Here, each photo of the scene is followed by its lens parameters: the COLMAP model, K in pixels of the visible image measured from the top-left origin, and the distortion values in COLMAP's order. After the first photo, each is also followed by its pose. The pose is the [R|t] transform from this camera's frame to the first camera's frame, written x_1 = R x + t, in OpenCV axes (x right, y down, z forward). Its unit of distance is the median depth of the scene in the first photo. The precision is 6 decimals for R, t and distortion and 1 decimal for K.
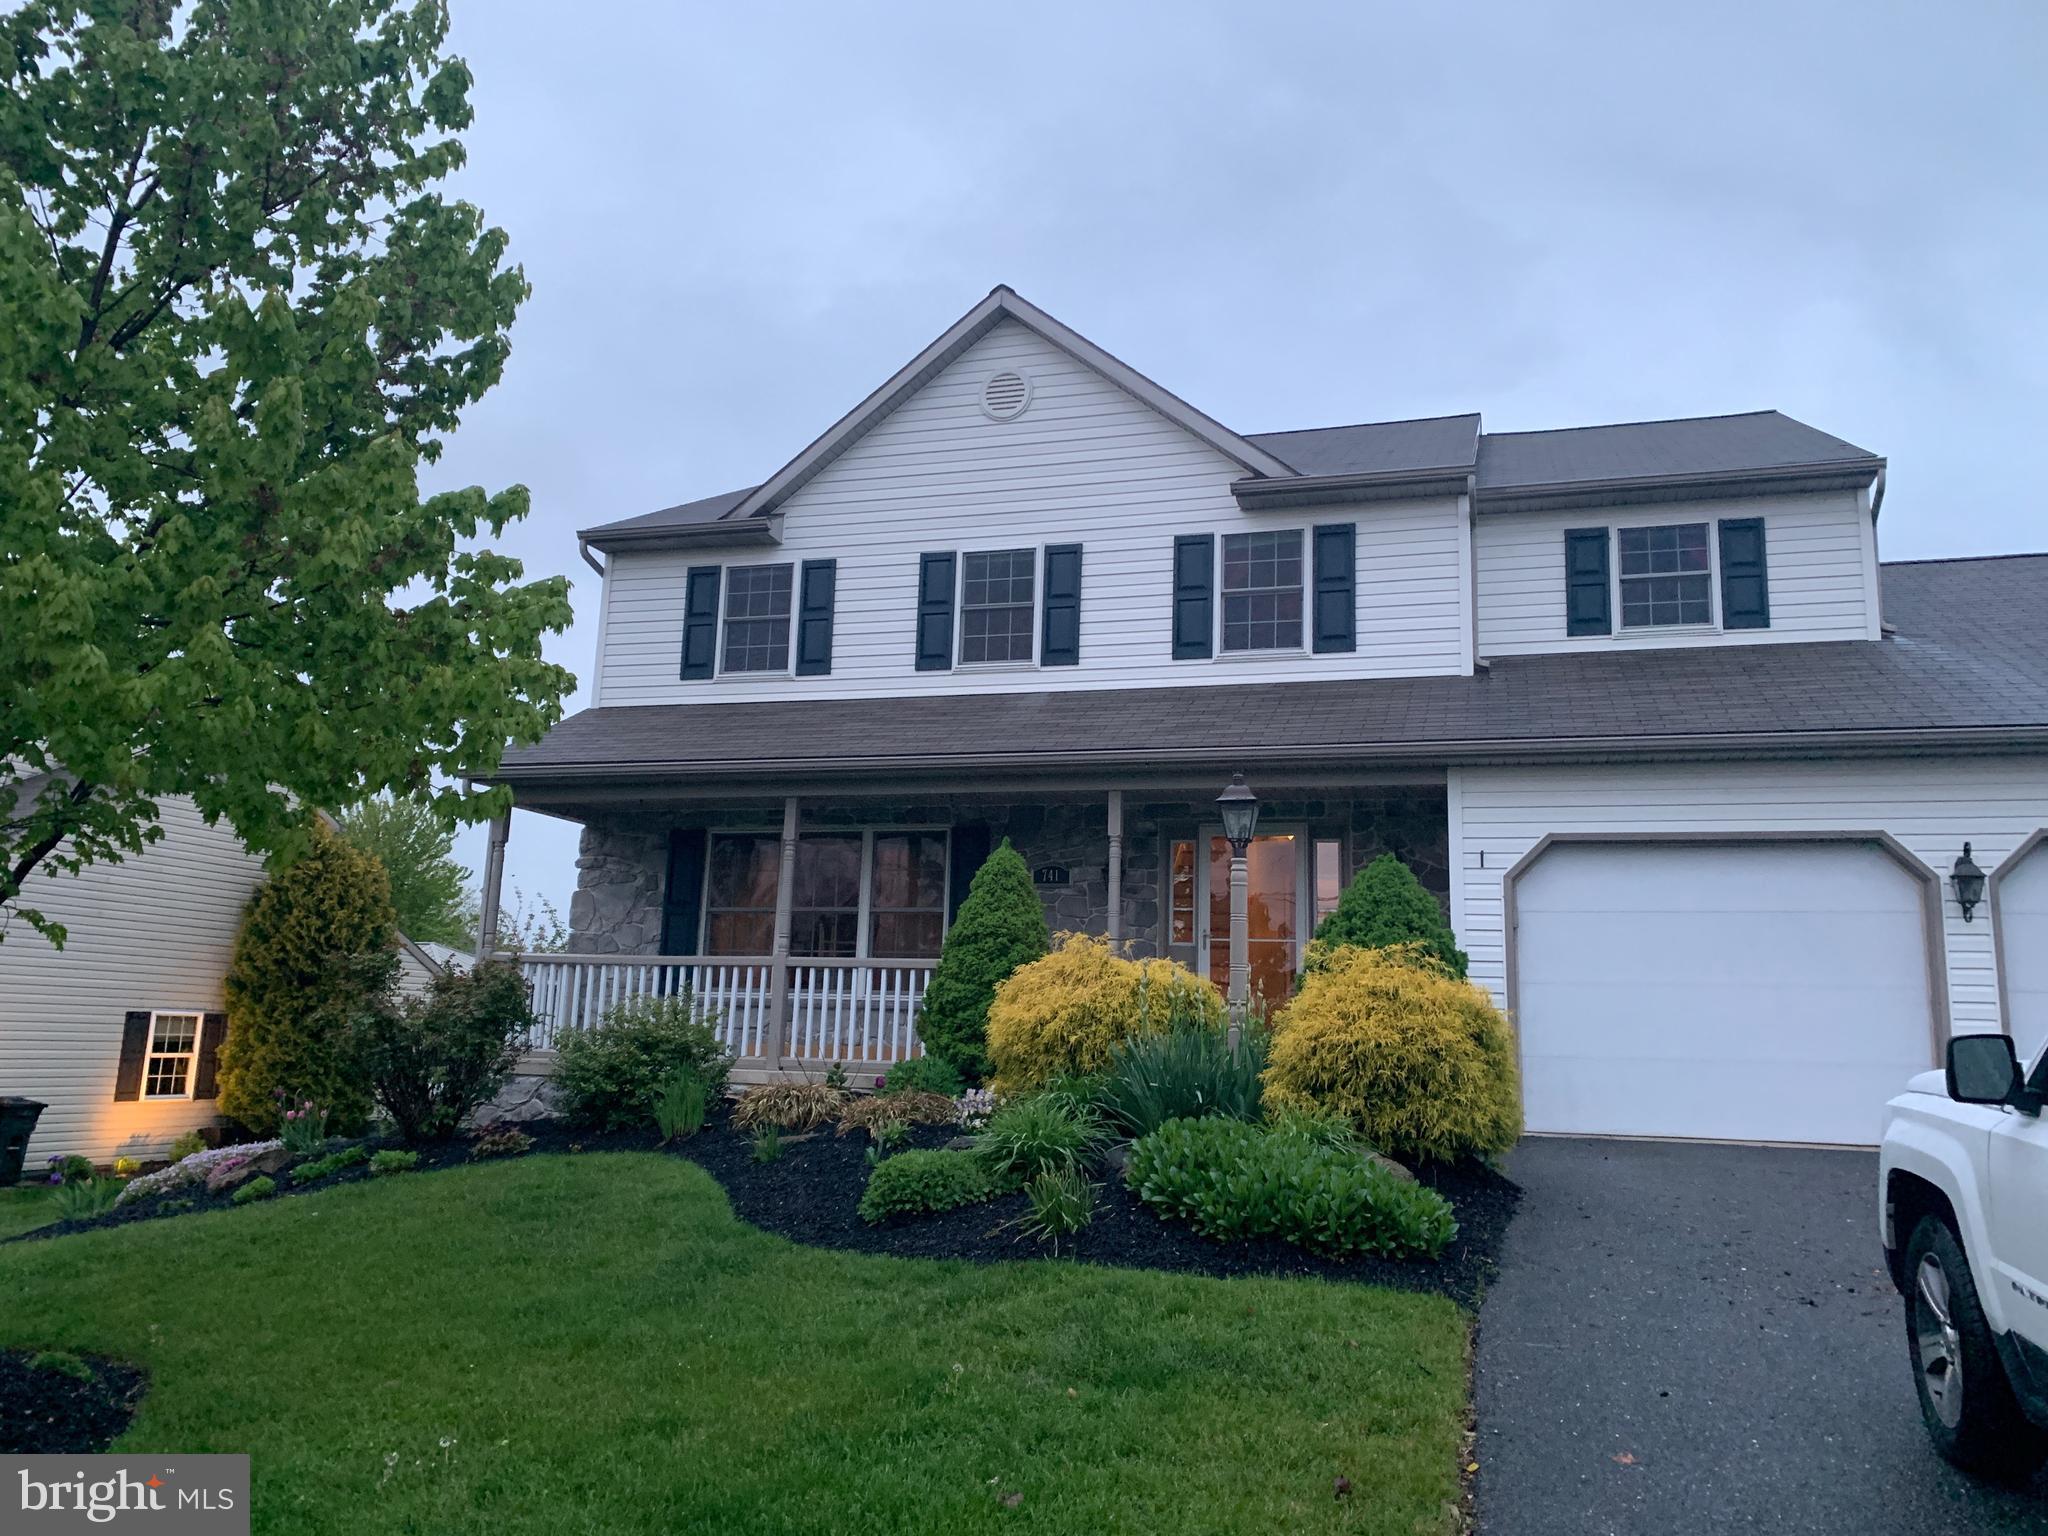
lens RADIAL K [[1571.3, 0, 886.6], [0, 1571.3, 771.9], [0, 0, 1]] dist [0.113831, -0.162699]
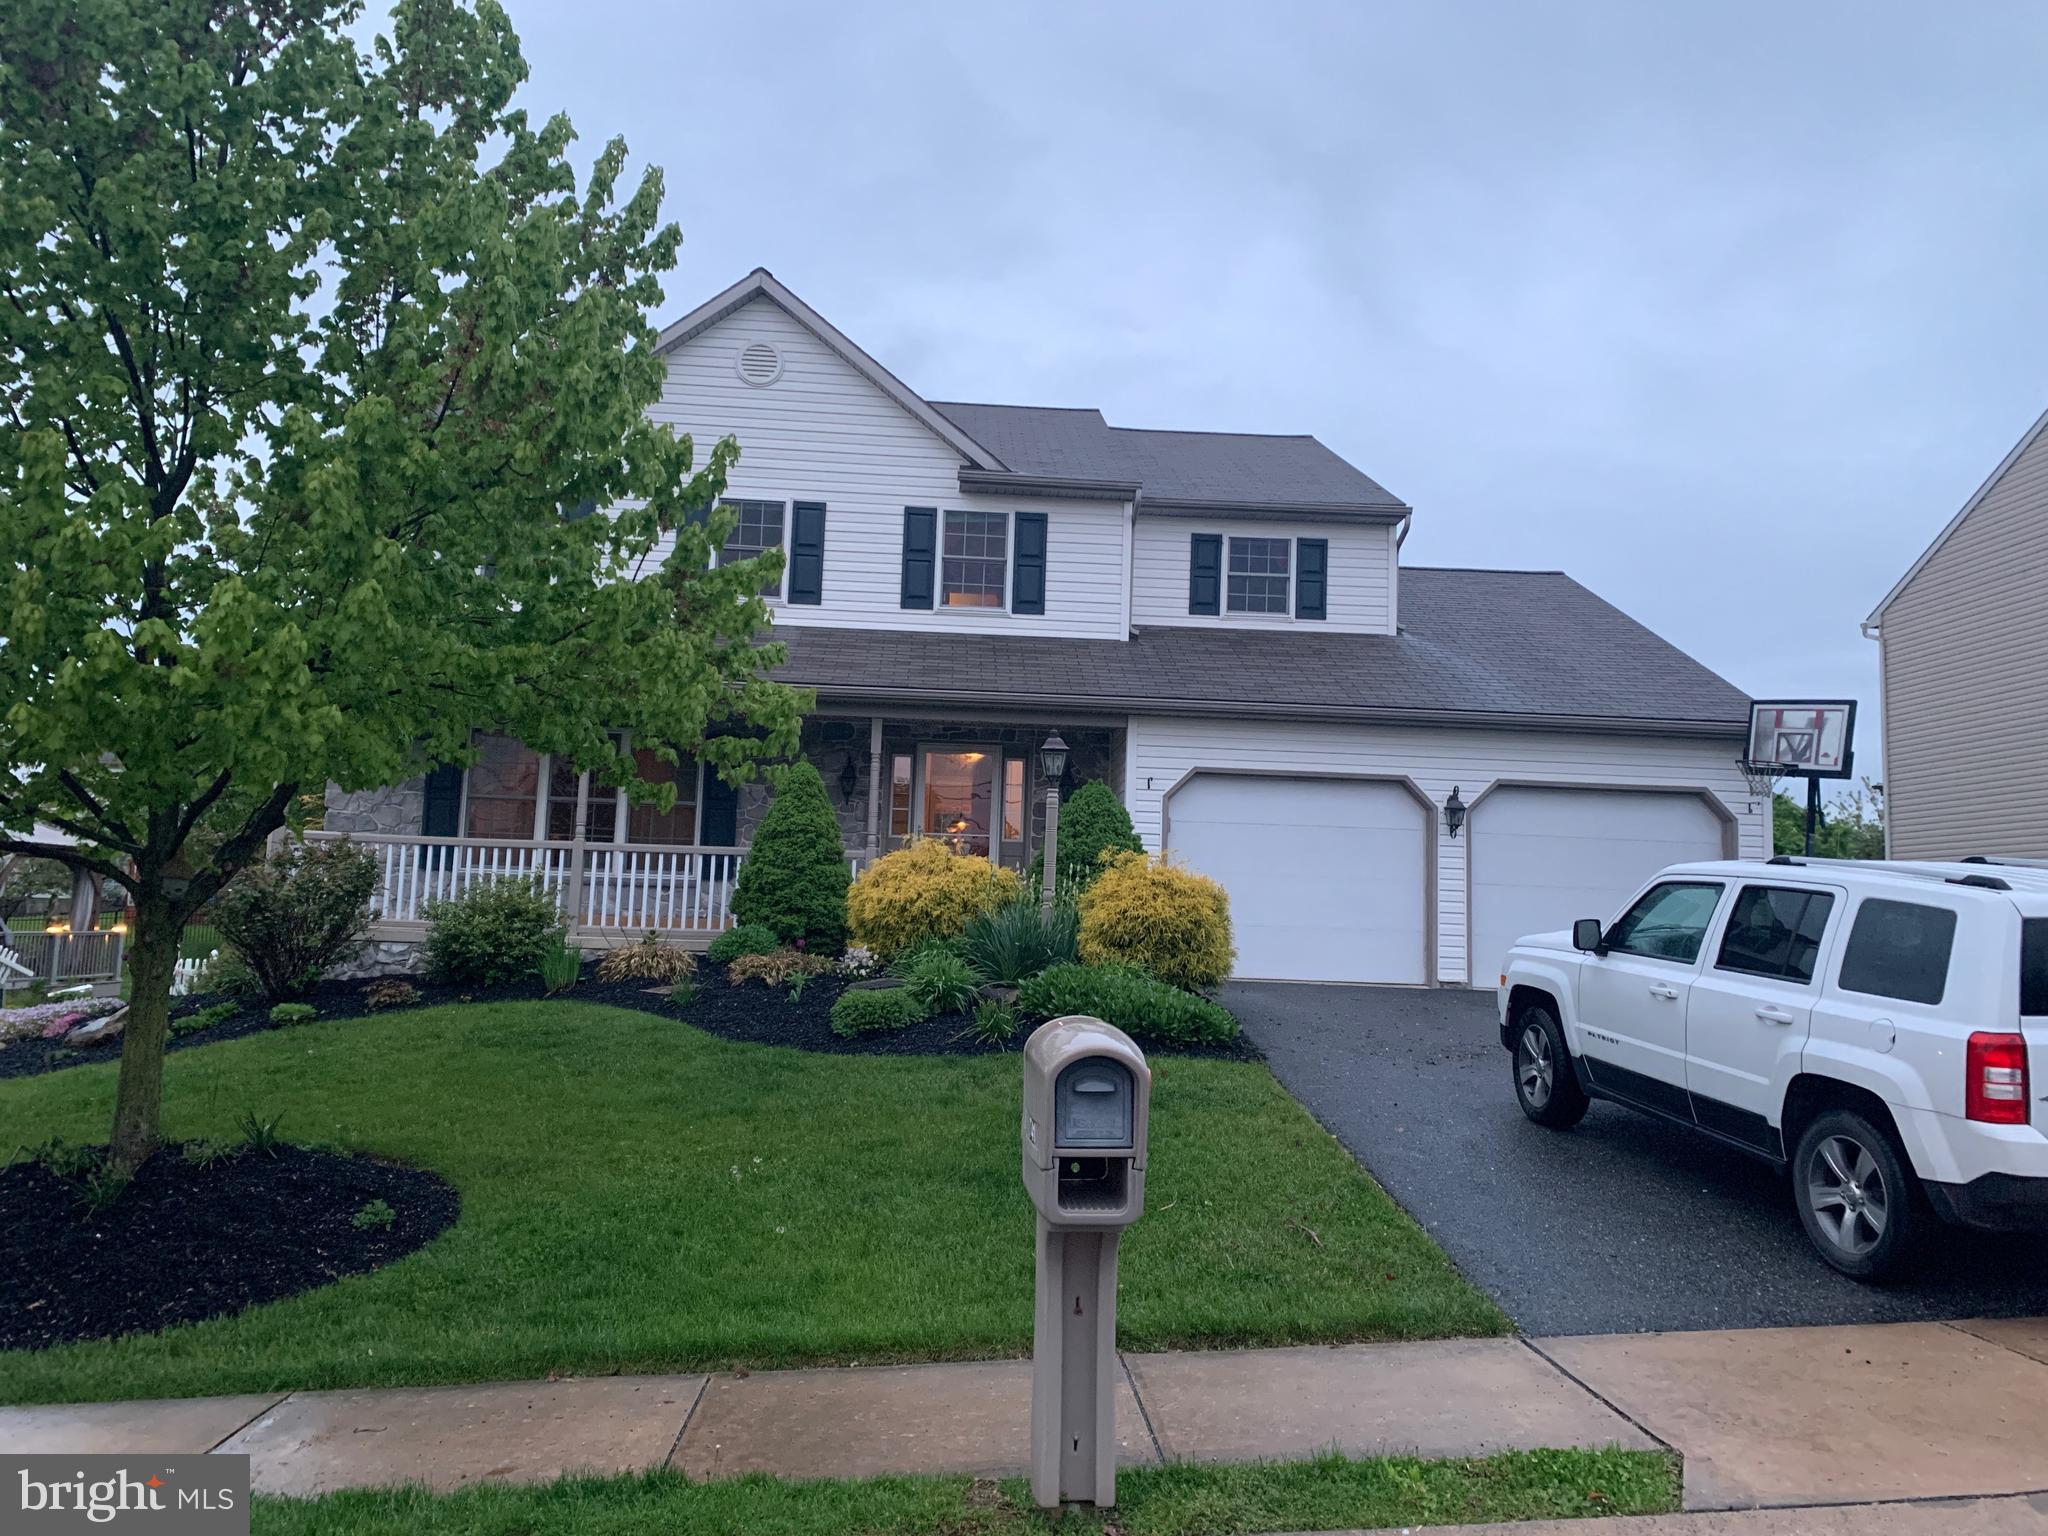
lens RADIAL K [[1571.3, 0, 886.6], [0, 1571.3, 771.9], [0, 0, 1]] dist [0.113831, -0.162699]
pose [[0.948374, 0.033377, 0.315393, -0.234638], [-0.058968, 0.995664, 0.071947, -0.034409], [-0.311624, -0.086831, 0.946230, -0.191851]]
